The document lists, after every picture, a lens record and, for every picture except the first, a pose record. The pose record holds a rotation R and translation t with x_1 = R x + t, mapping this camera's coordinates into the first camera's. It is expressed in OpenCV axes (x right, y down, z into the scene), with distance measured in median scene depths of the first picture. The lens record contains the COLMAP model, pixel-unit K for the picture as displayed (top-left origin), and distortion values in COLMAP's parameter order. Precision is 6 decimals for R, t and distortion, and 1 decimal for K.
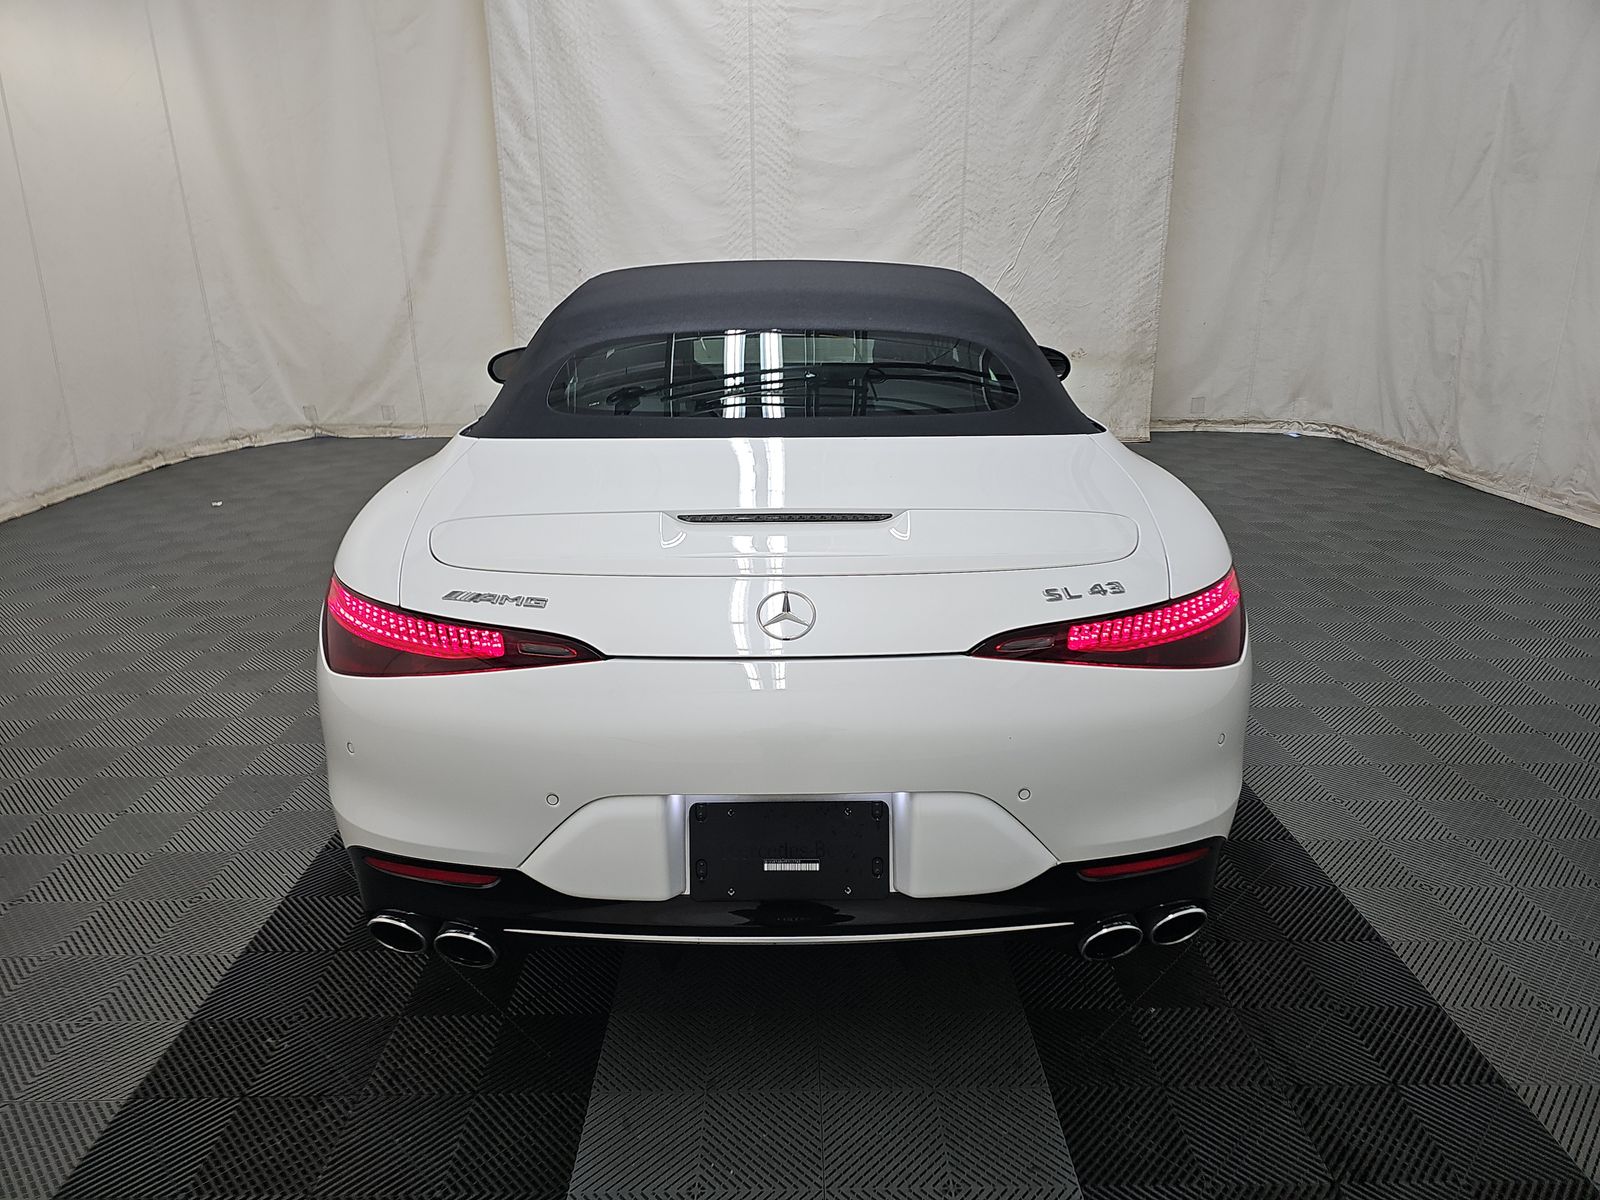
lens RADIAL K [[1061.9, 0, 811.1], [0, 1061.9, 606.7], [0, 0, 1]] dist [0.070056, -0.052638]
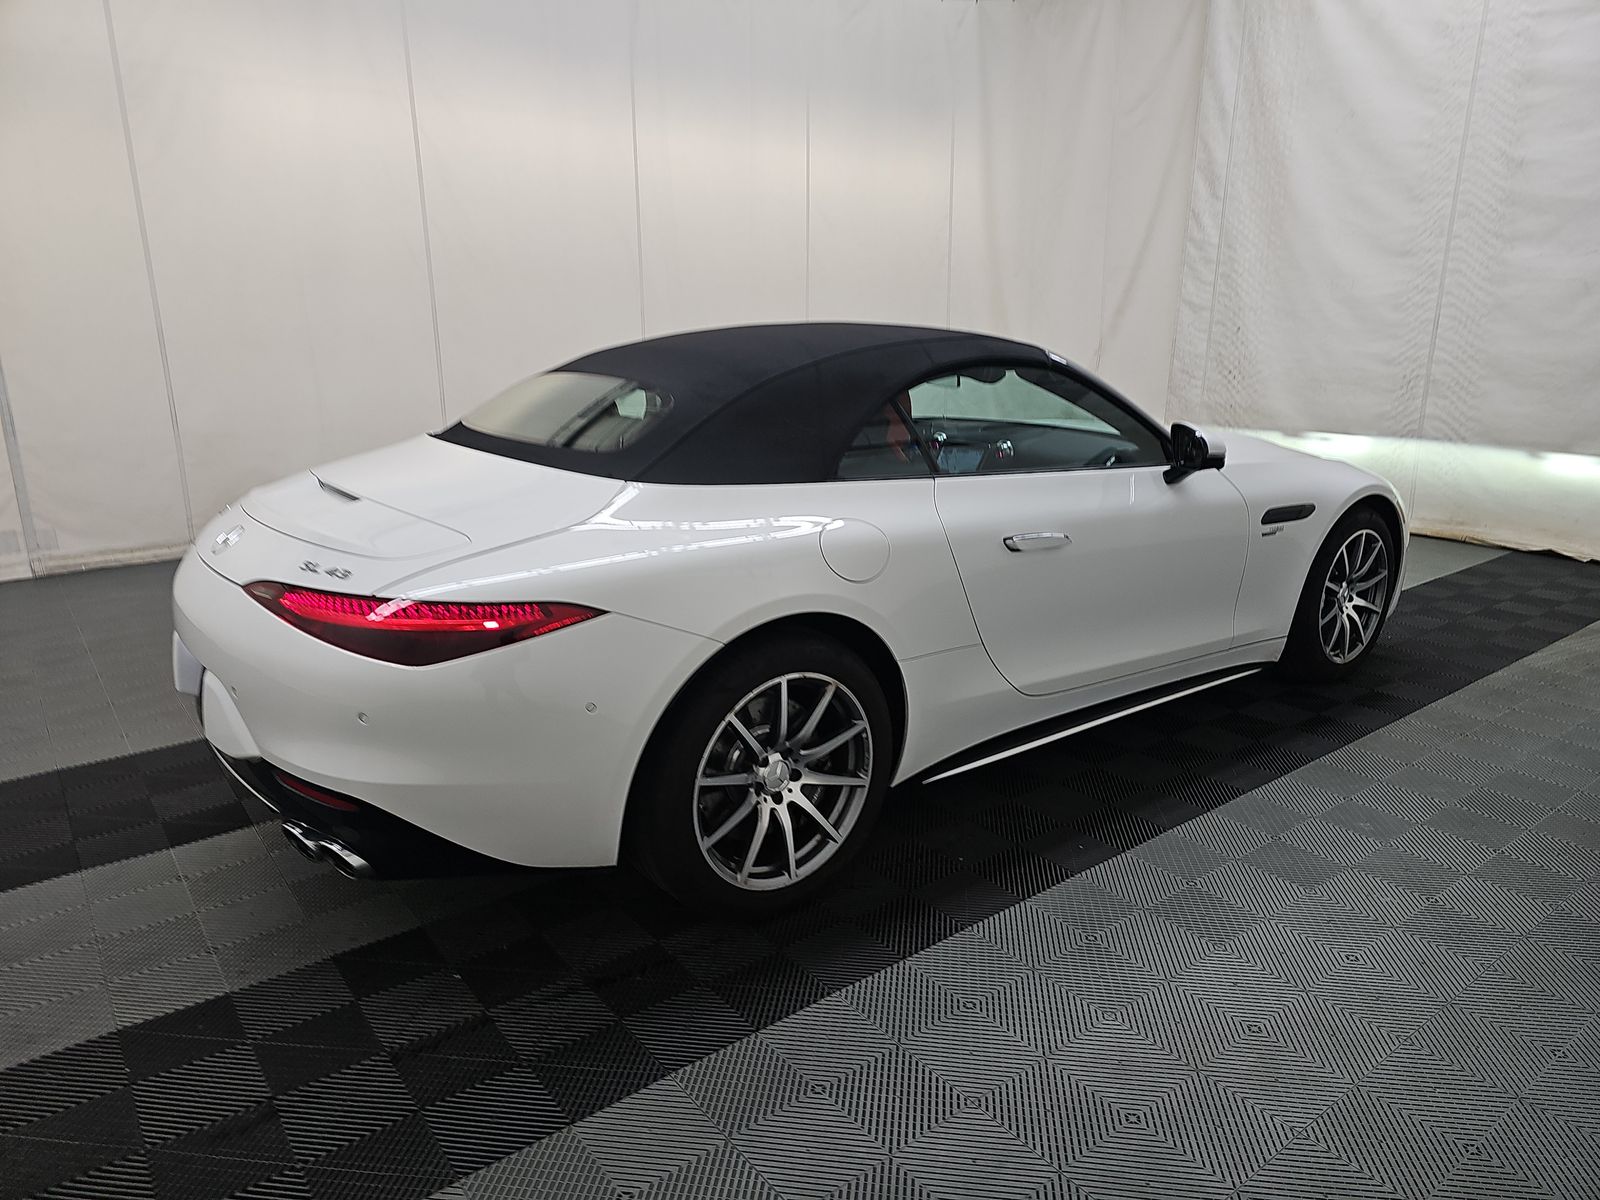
lens RADIAL K [[1061.9, 0, 811.1], [0, 1061.9, 606.7], [0, 0, 1]] dist [0.070056, -0.052638]
pose [[0.607902, 0.220669, -0.762732, 0.350208], [-0.258165, 0.963343, 0.072949, -0.047356], [0.750870, 0.152565, 0.642587, 0.137652]]
